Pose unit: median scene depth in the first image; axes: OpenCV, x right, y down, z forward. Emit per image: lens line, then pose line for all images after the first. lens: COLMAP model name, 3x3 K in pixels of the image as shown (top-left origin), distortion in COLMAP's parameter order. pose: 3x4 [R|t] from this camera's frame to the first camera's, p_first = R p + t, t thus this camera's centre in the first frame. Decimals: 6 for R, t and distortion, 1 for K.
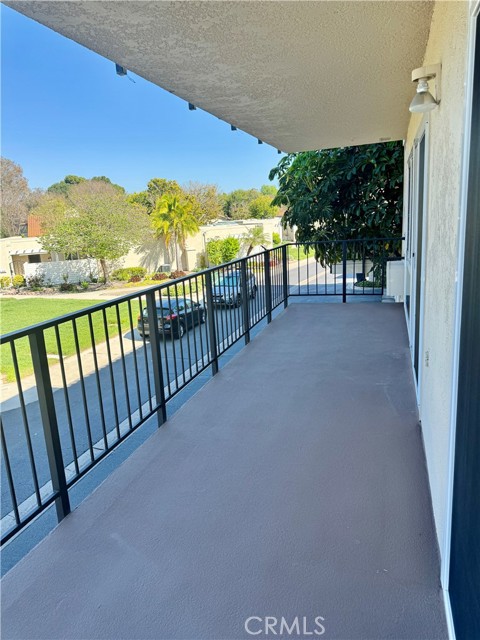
lens RADIAL K [[450.3, 0, 240.0], [0, 450.3, 320.0], [0, 0, 1]] dist [0.057606, -0.066201]
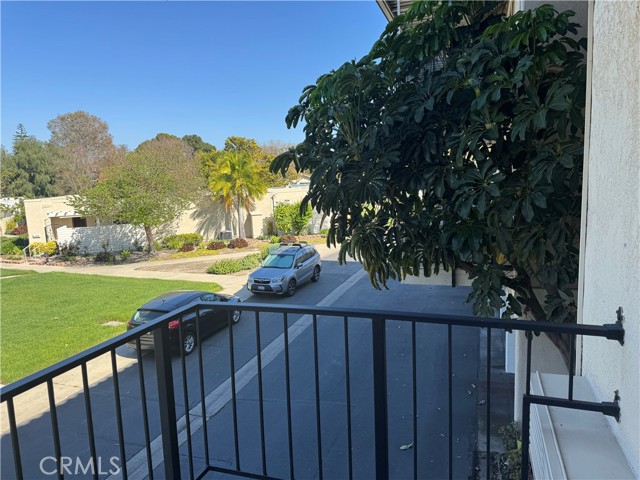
lens RADIAL K [[446.2, 0, 320.0], [0, 446.2, 240.0], [0, 0, 1]] dist [0.111525, -0.143901]
pose [[0.999521, 0.019691, -0.023891, 0.041166], [-0.021592, 0.996386, -0.082148, -0.040361], [0.022187, 0.082625, 0.996334, 0.147904]]
